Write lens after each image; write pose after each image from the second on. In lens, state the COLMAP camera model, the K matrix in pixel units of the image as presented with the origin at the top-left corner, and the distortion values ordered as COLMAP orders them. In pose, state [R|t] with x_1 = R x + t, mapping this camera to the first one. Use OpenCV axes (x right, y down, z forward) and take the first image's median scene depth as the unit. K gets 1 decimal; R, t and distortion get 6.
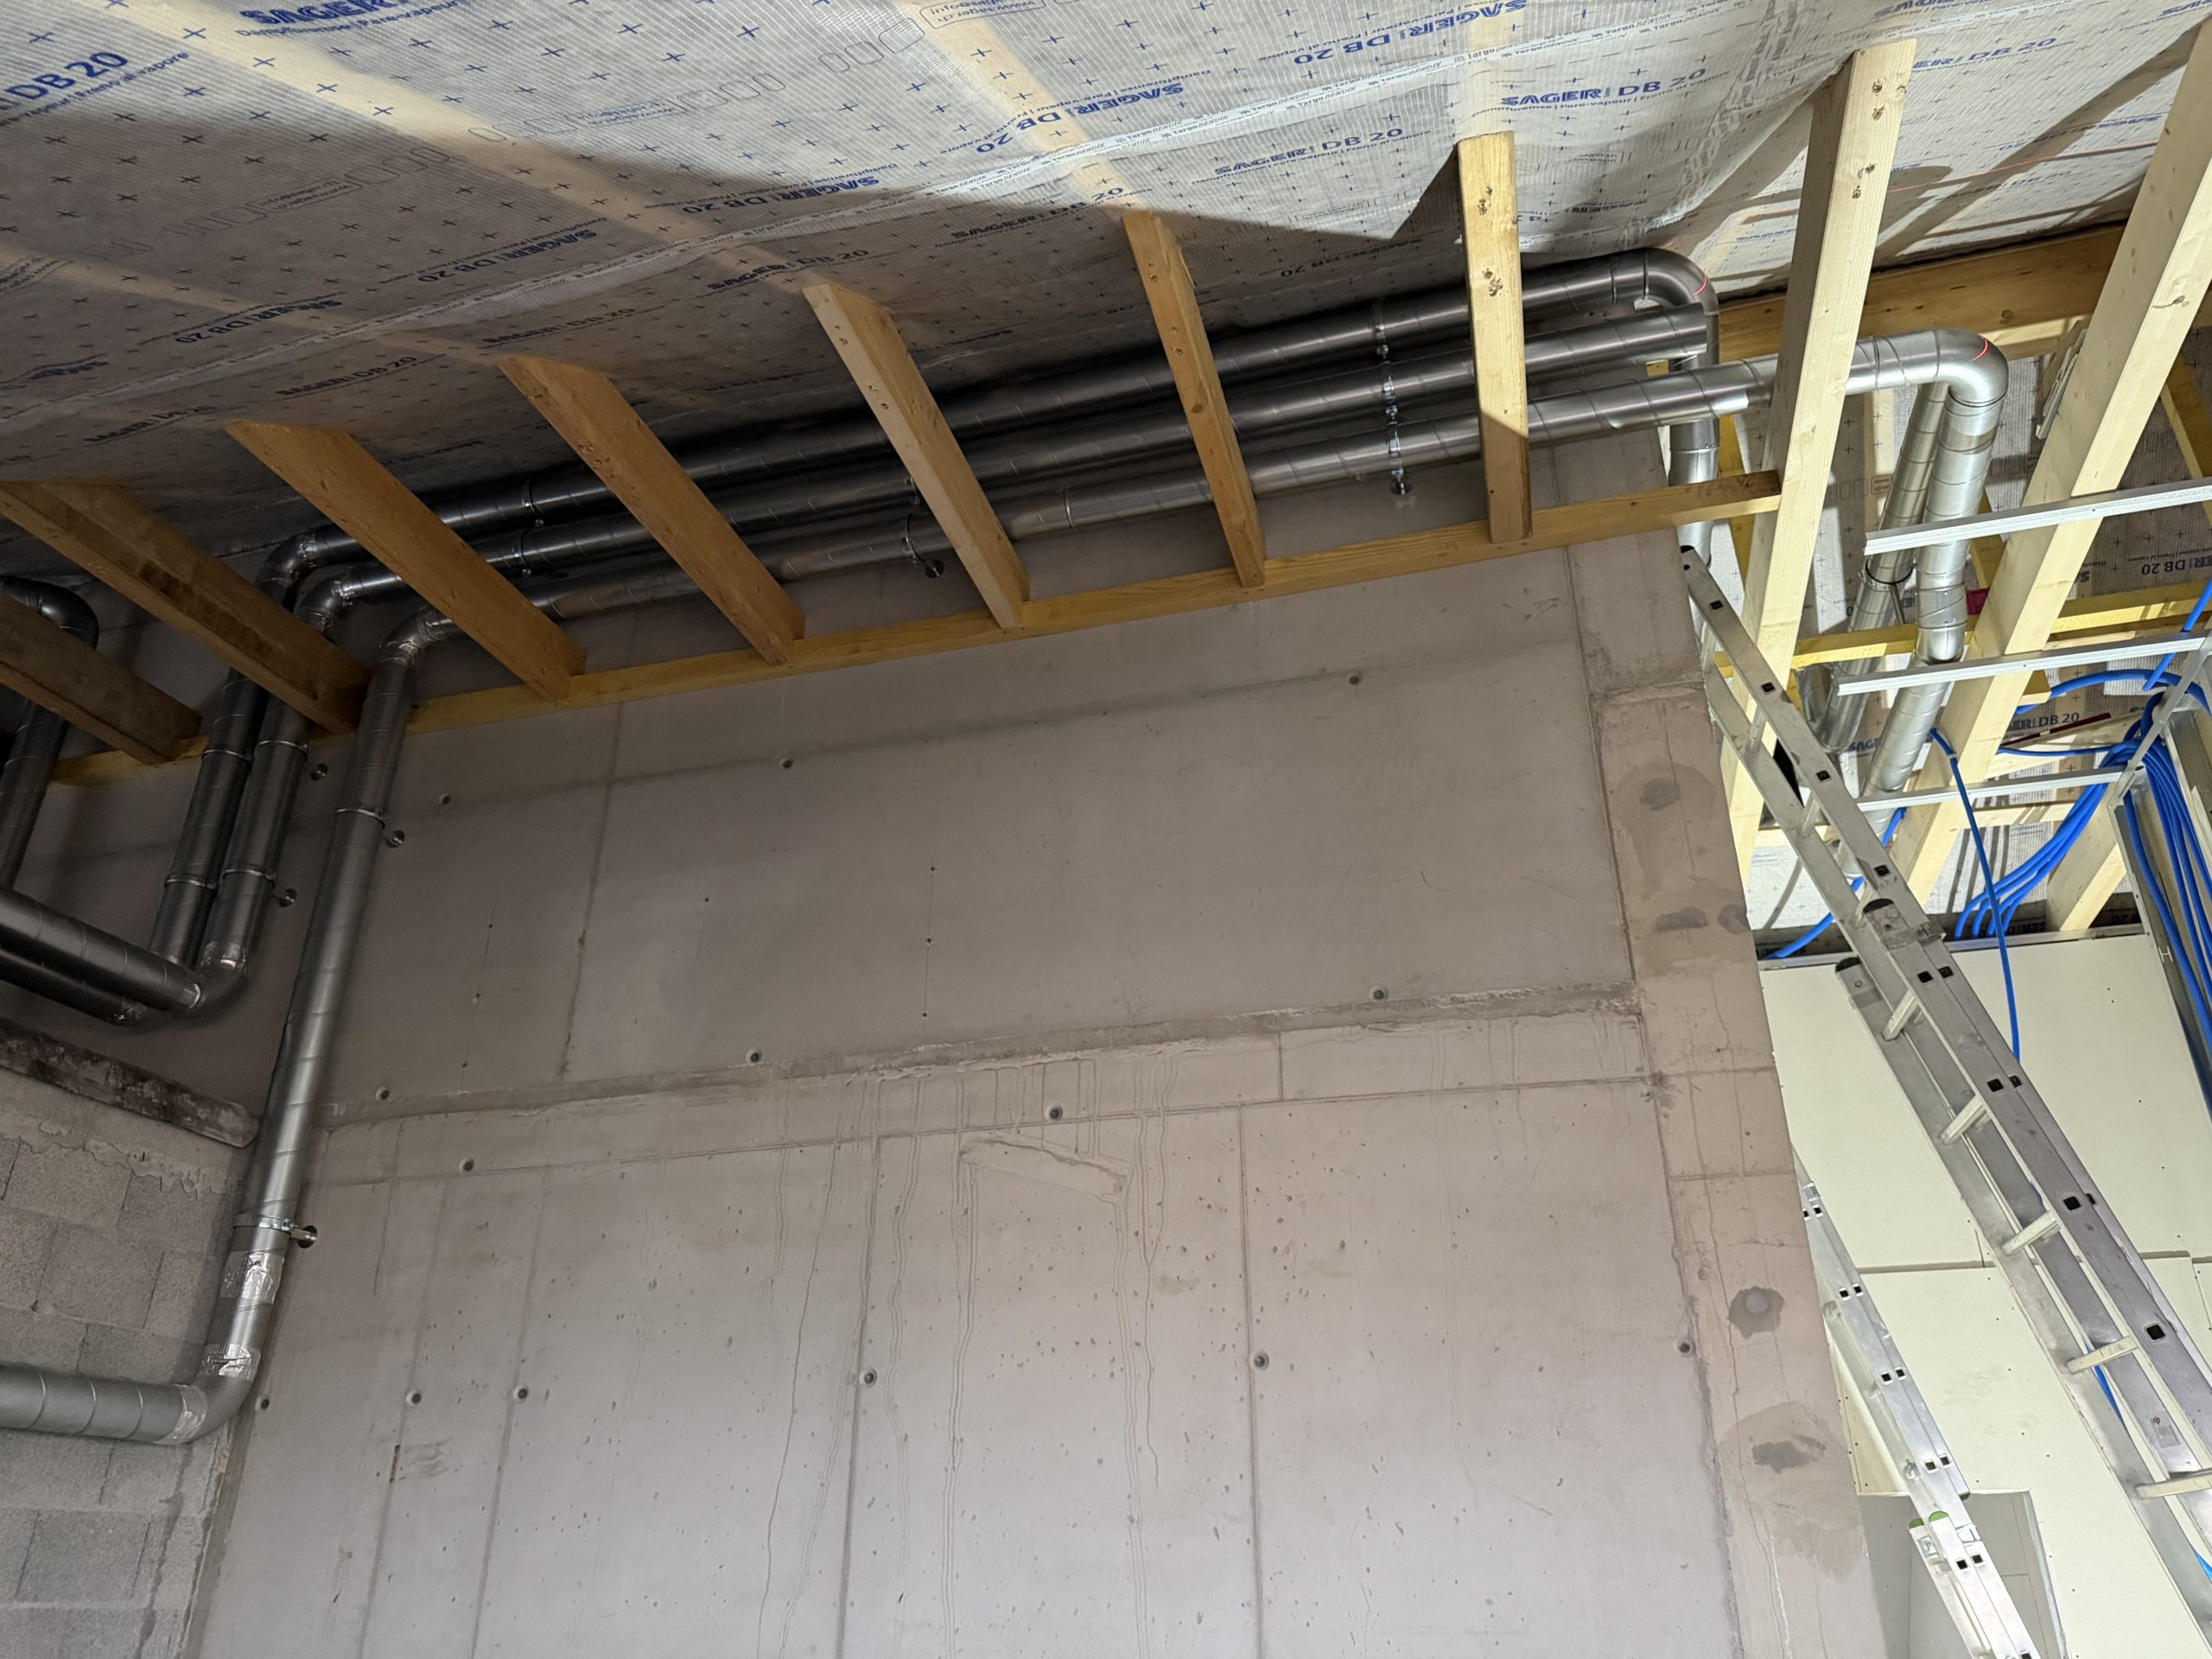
lens RADIAL K [[1531.3, 0, 1106.0], [0, 1531.3, 829.5], [0, 0, 1]] dist [0.091896, -0.137957]
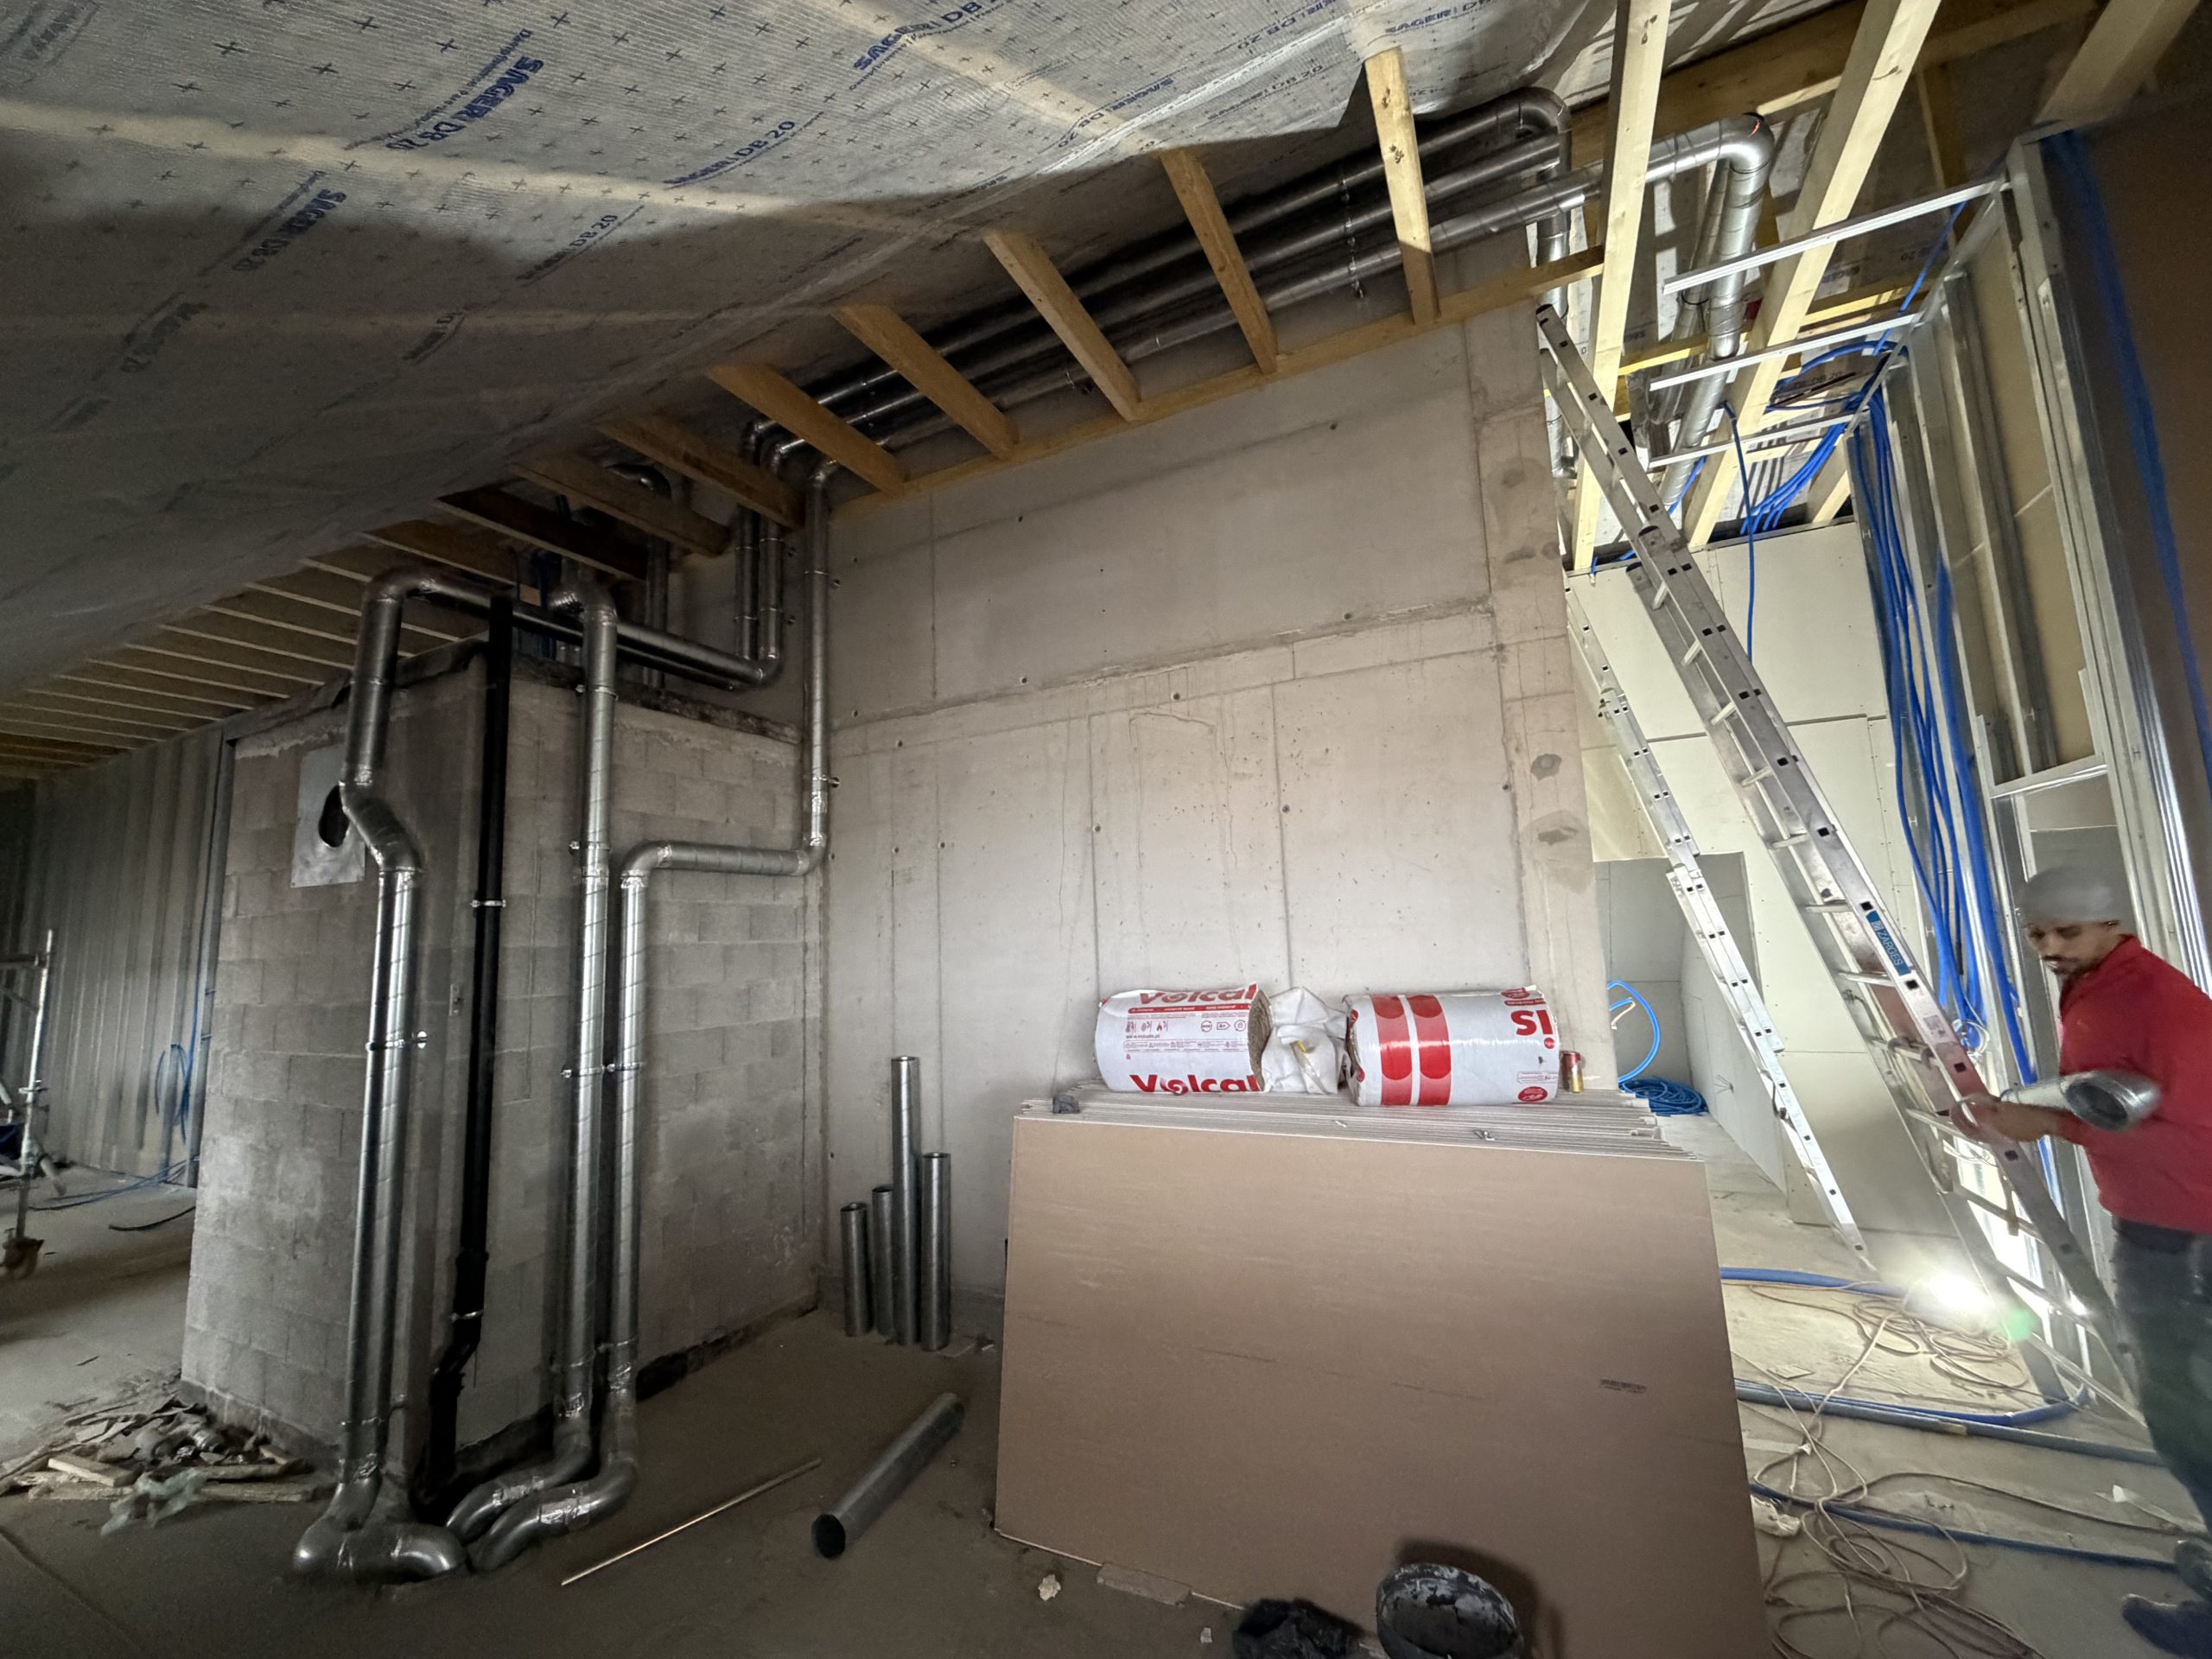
lens RADIAL K [[947.7, 0, 1106.0], [0, 947.7, 829.5], [0, 0, 1]] dist [-0.000154, -0.000246]
pose [[0.978548, -0.060231, -0.197016, 0.099344], [0.120771, 0.942465, 0.311728, -0.036525], [0.166905, -0.328835, 0.929522, -0.162603]]
